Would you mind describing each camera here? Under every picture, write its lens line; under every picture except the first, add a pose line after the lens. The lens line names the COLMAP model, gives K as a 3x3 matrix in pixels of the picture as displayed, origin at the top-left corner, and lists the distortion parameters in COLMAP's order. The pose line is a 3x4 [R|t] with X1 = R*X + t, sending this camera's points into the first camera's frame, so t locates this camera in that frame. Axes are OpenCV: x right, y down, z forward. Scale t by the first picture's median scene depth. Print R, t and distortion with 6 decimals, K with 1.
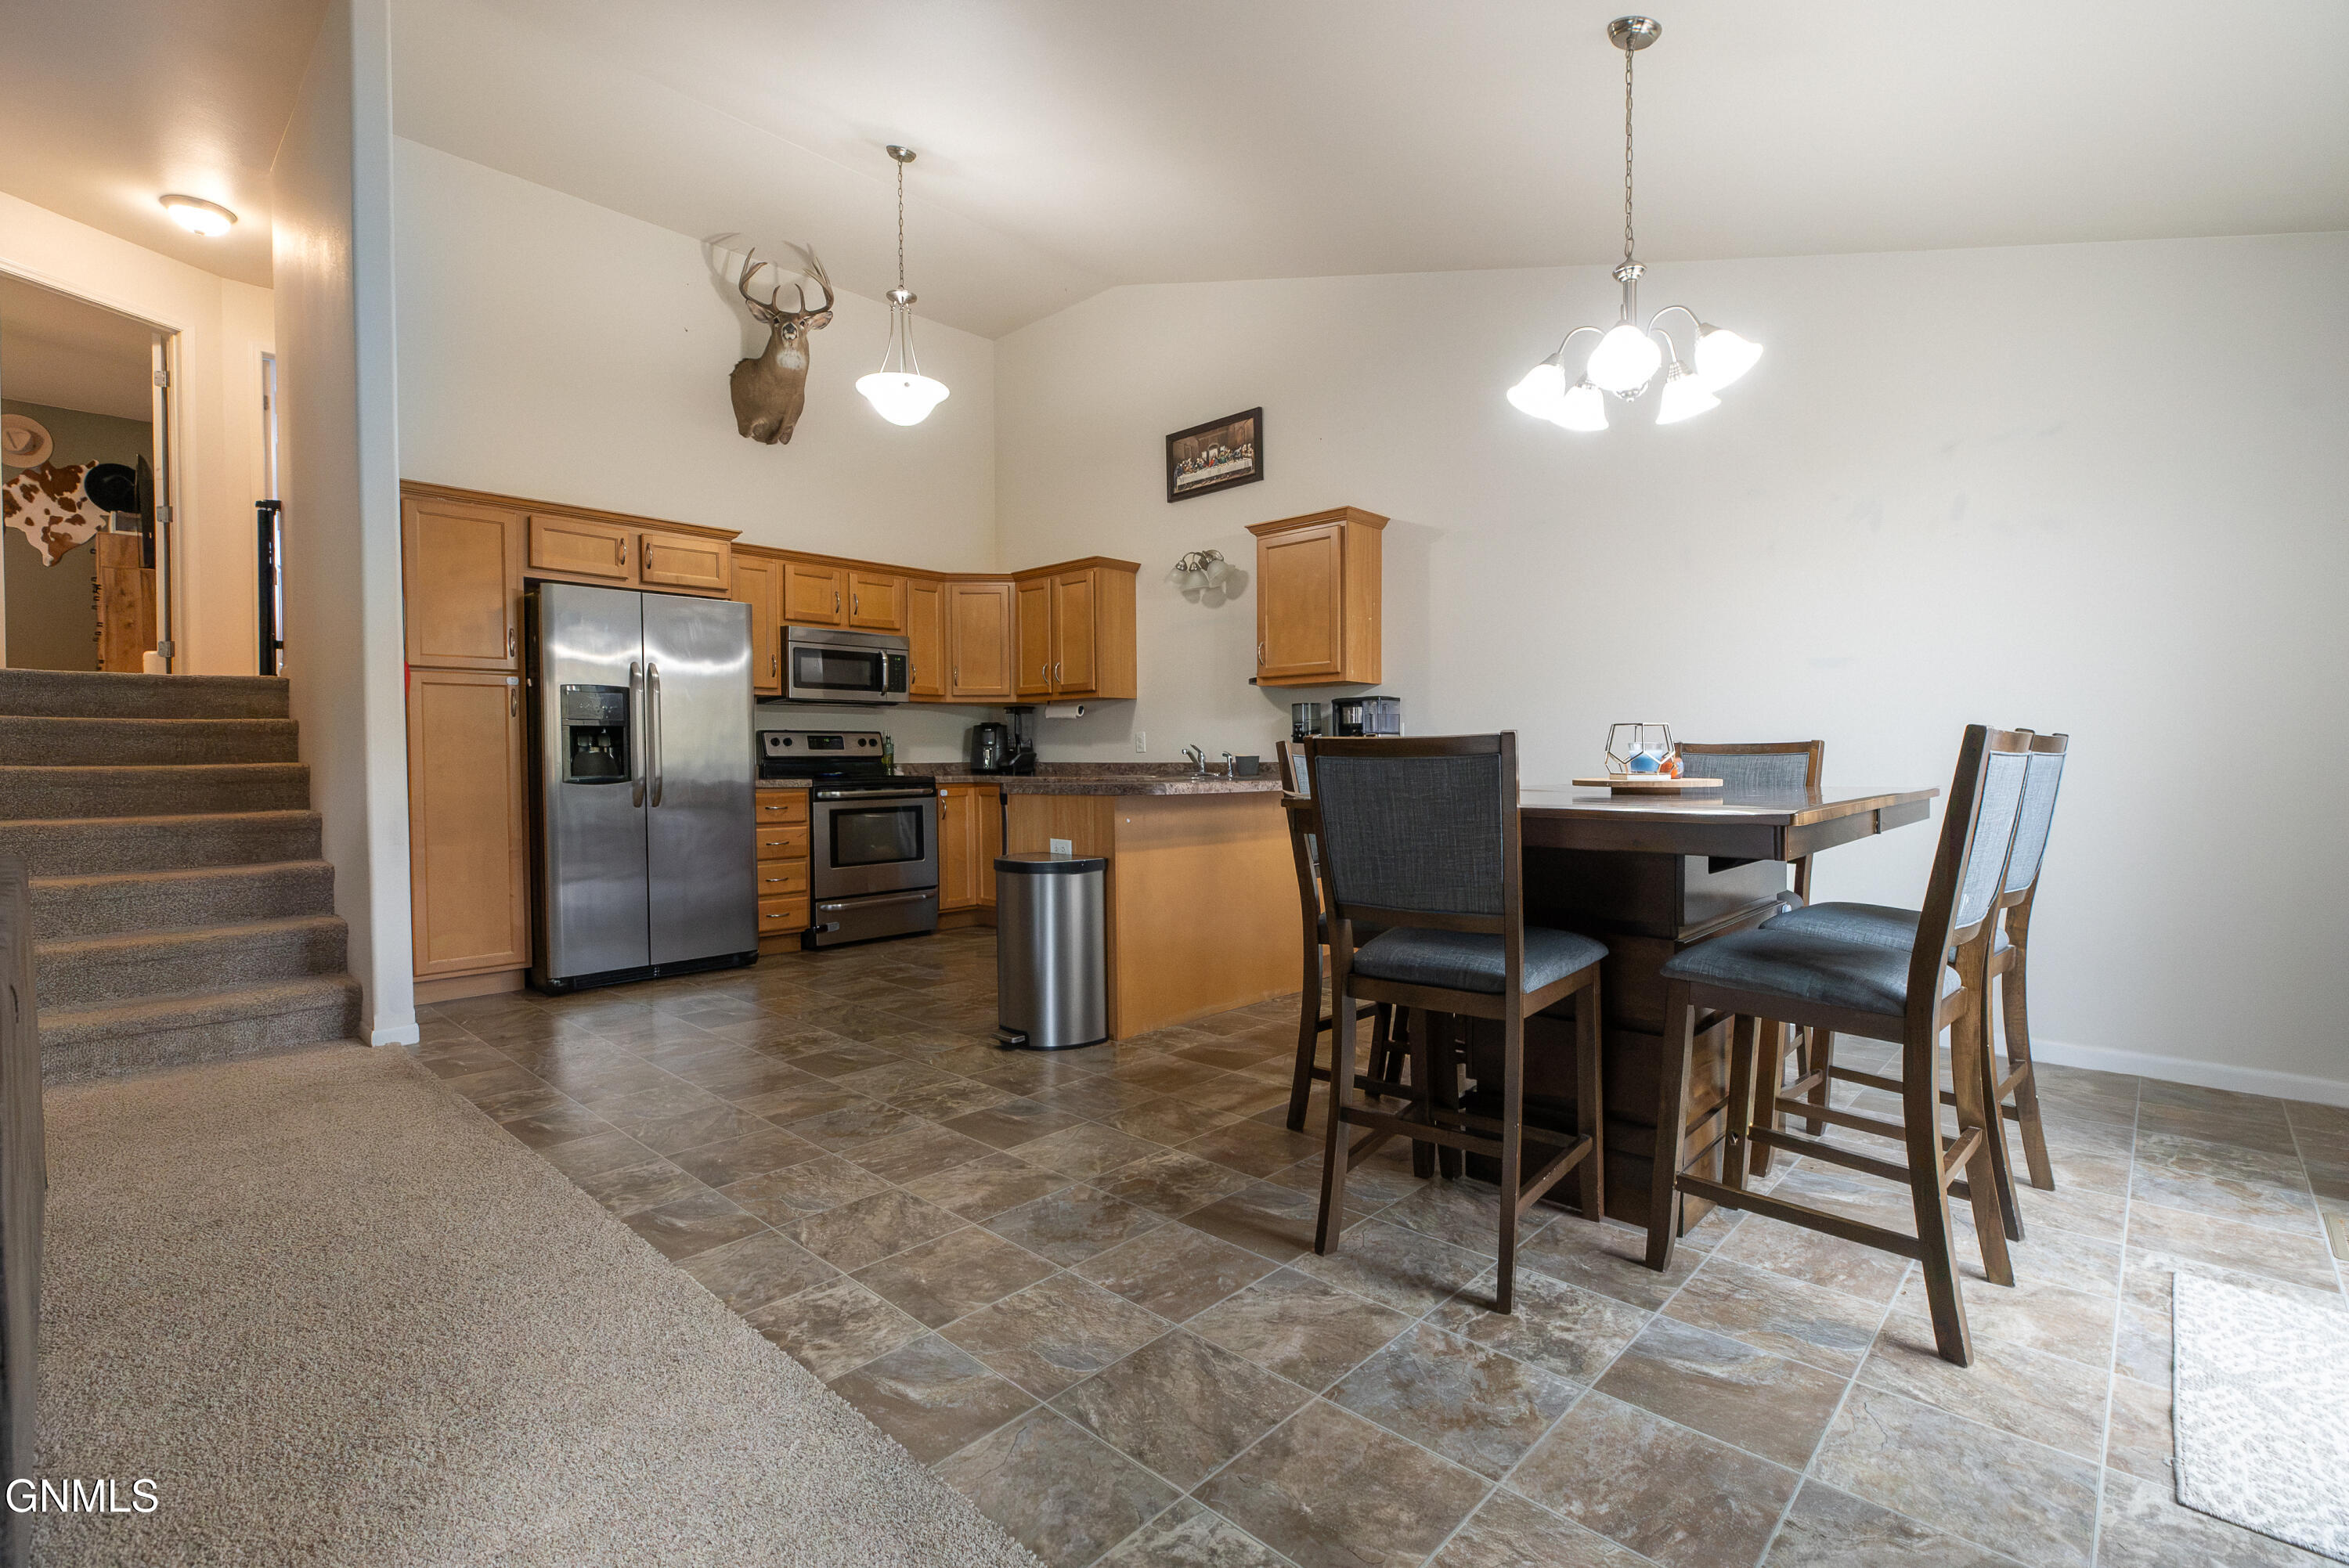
lens RADIAL K [[1055.1, 0, 1184.1], [0, 1055.1, 784.3], [0, 0, 1]] dist [0.000079, 0.000820]
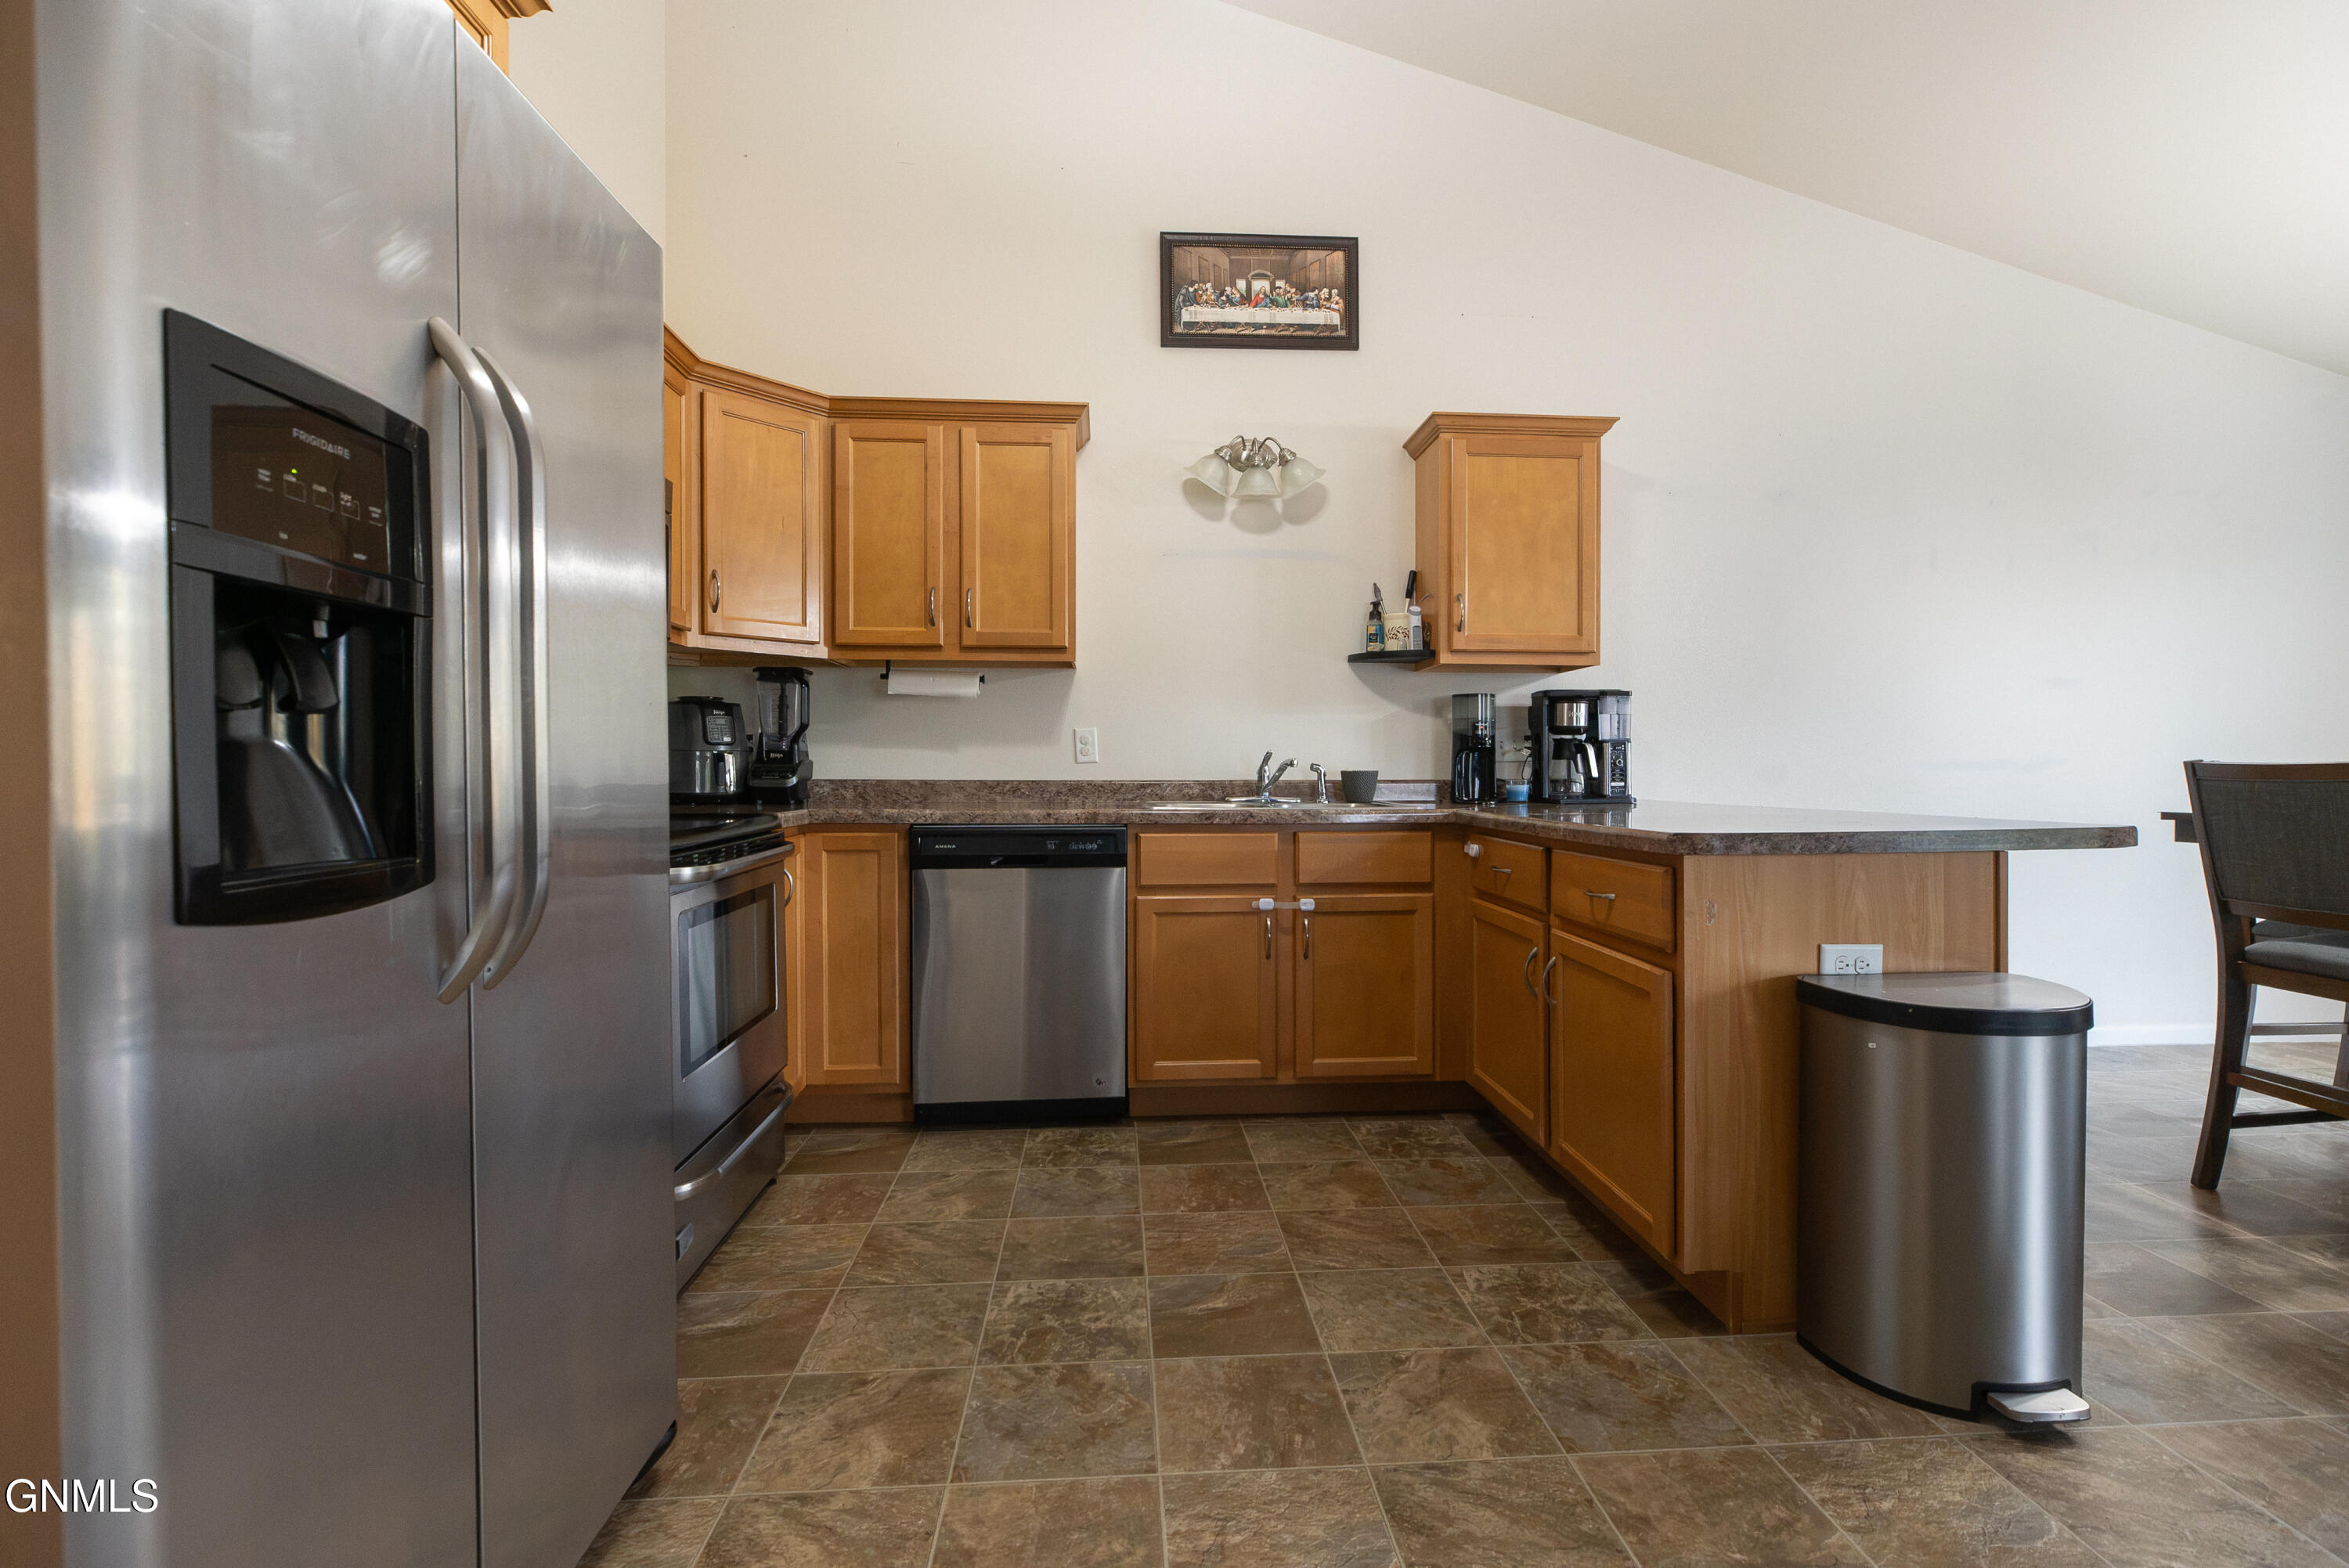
lens RADIAL K [[1072.9, 0, 1186.4], [0, 1072.9, 776.6], [0, 0, 1]] dist [-0.003432, 0.000466]
pose [[0.677902, -0.001683, 0.735151, -0.488634], [0.014463, 0.999834, -0.011048, -0.017480], [-0.735010, 0.018122, 0.677814, 0.630851]]
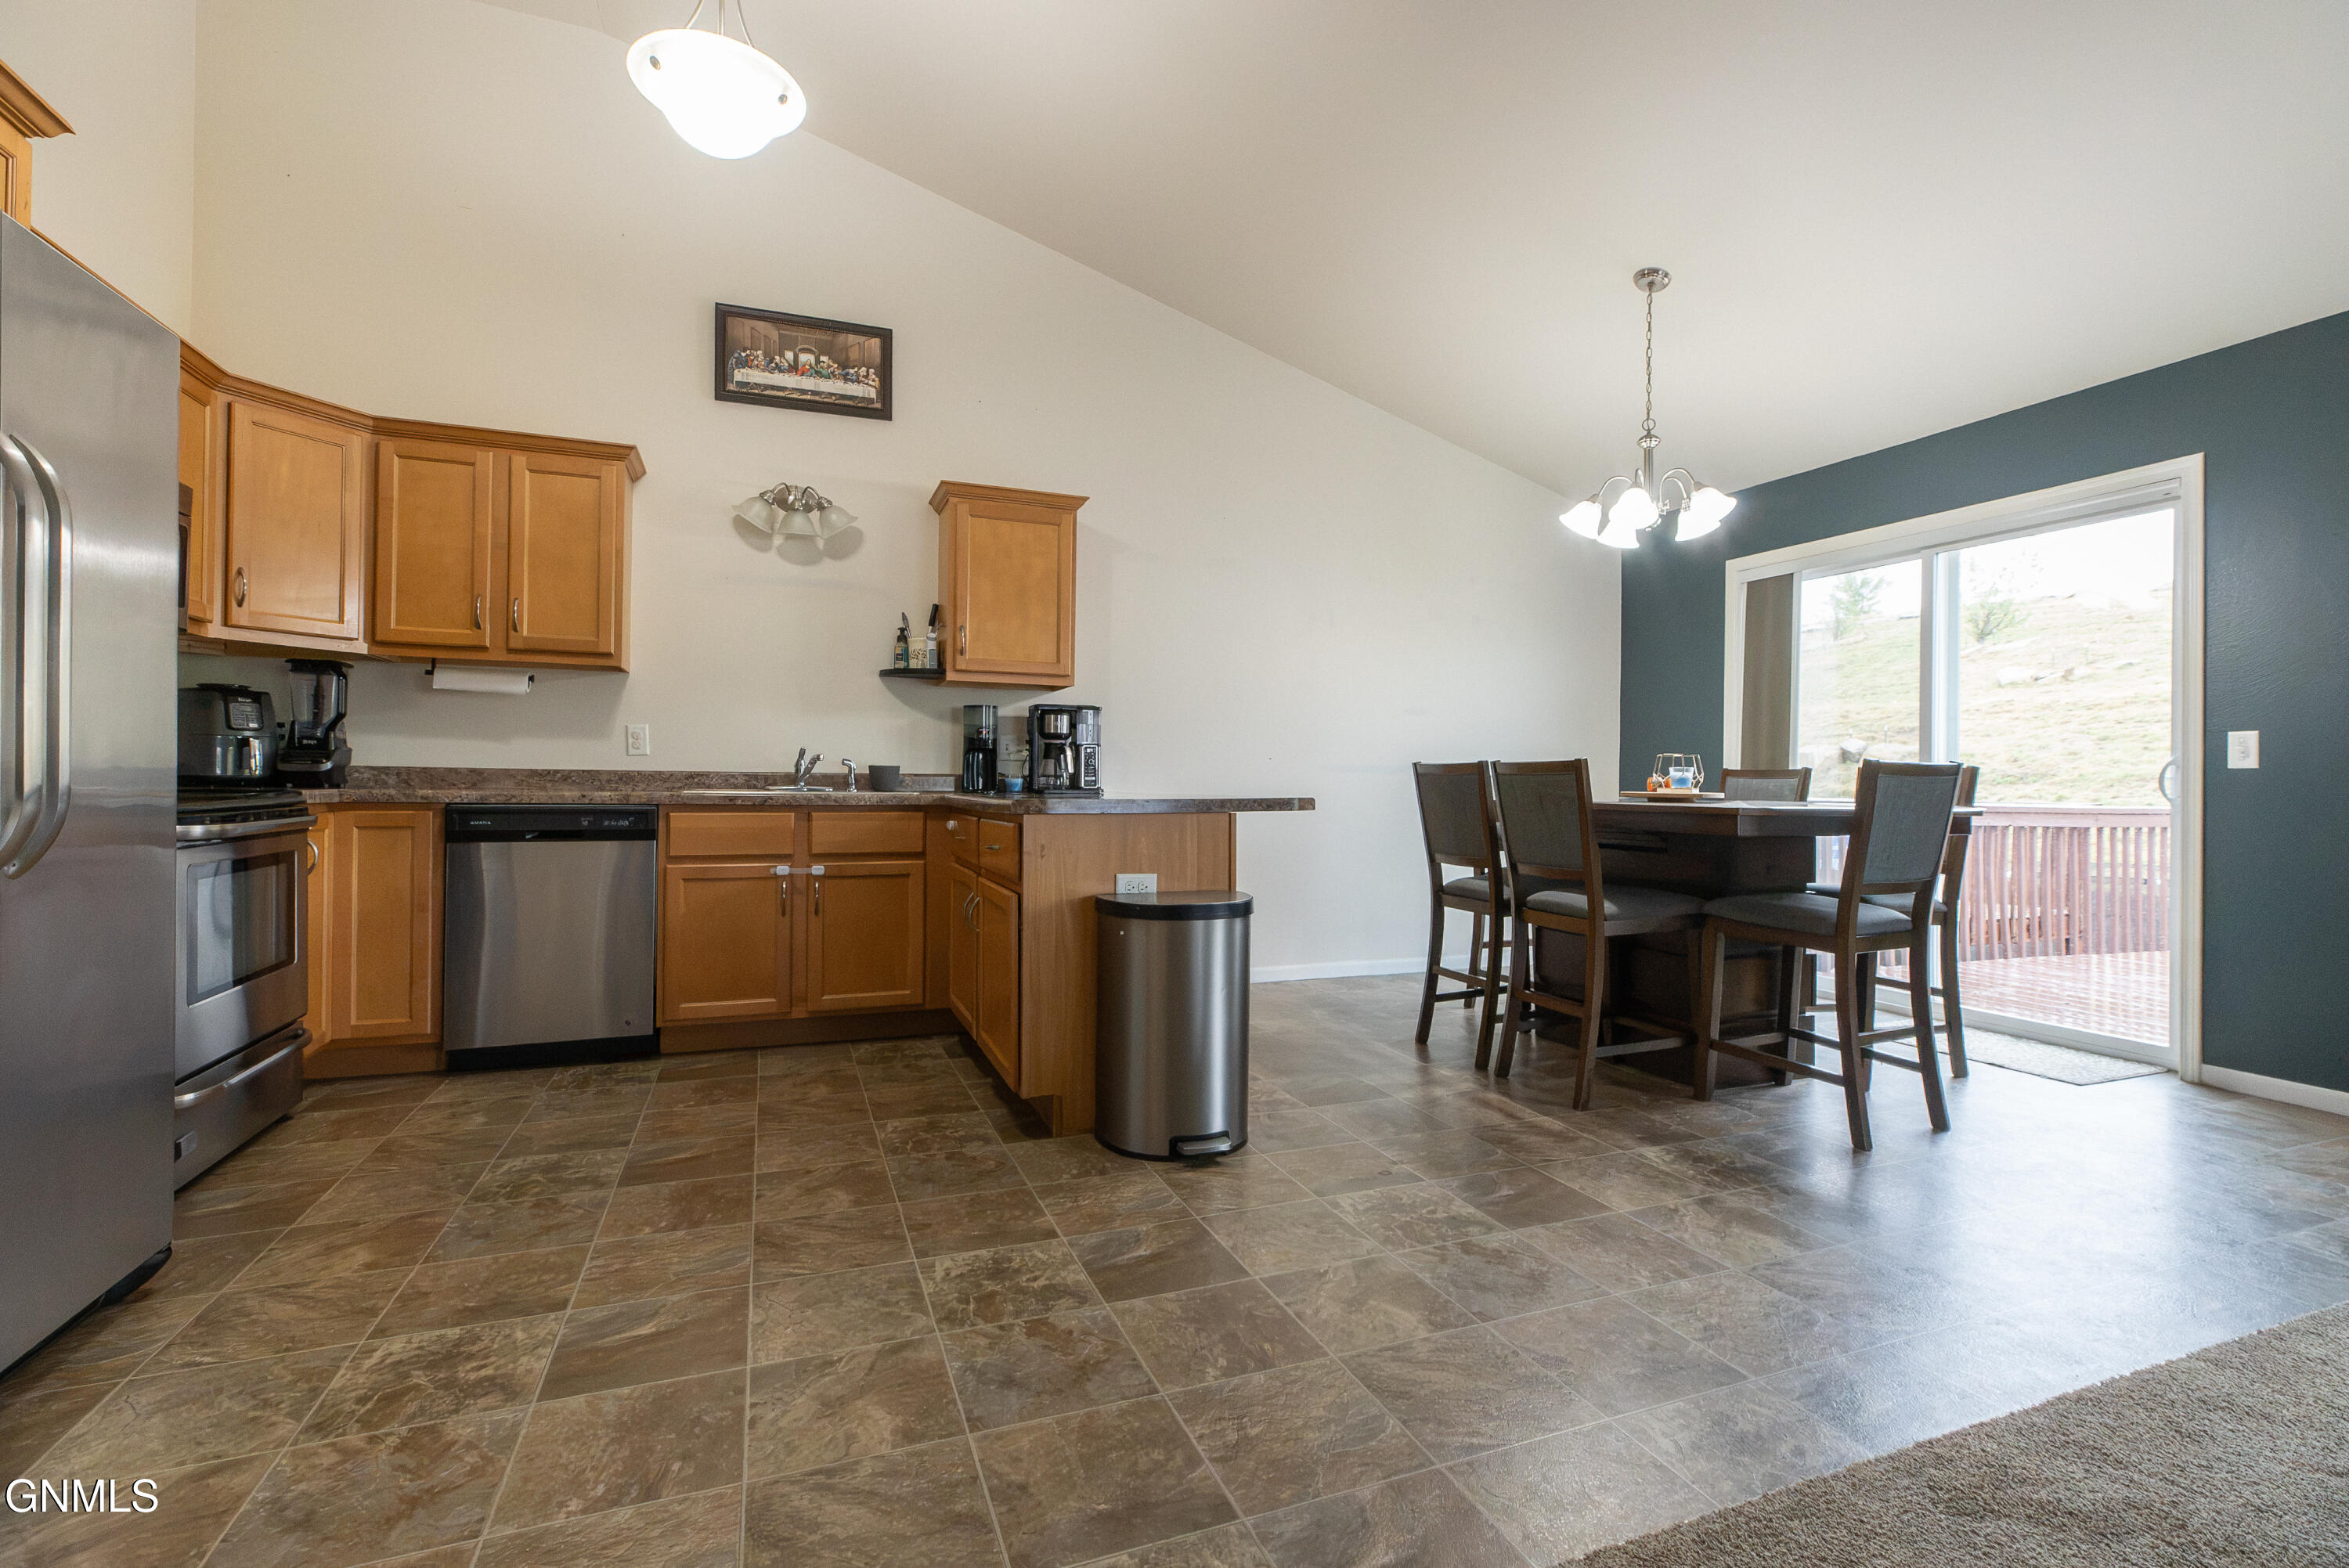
lens RADIAL K [[1064.4, 0, 1188.2], [0, 1064.4, 773.6], [0, 0, 1]] dist [-0.001751, 0.000971]
pose [[0.428706, 0.016933, 0.903285, -0.553207], [0.008936, 0.999696, -0.022981, -0.000699], [-0.903400, 0.017924, 0.428424, 0.455886]]
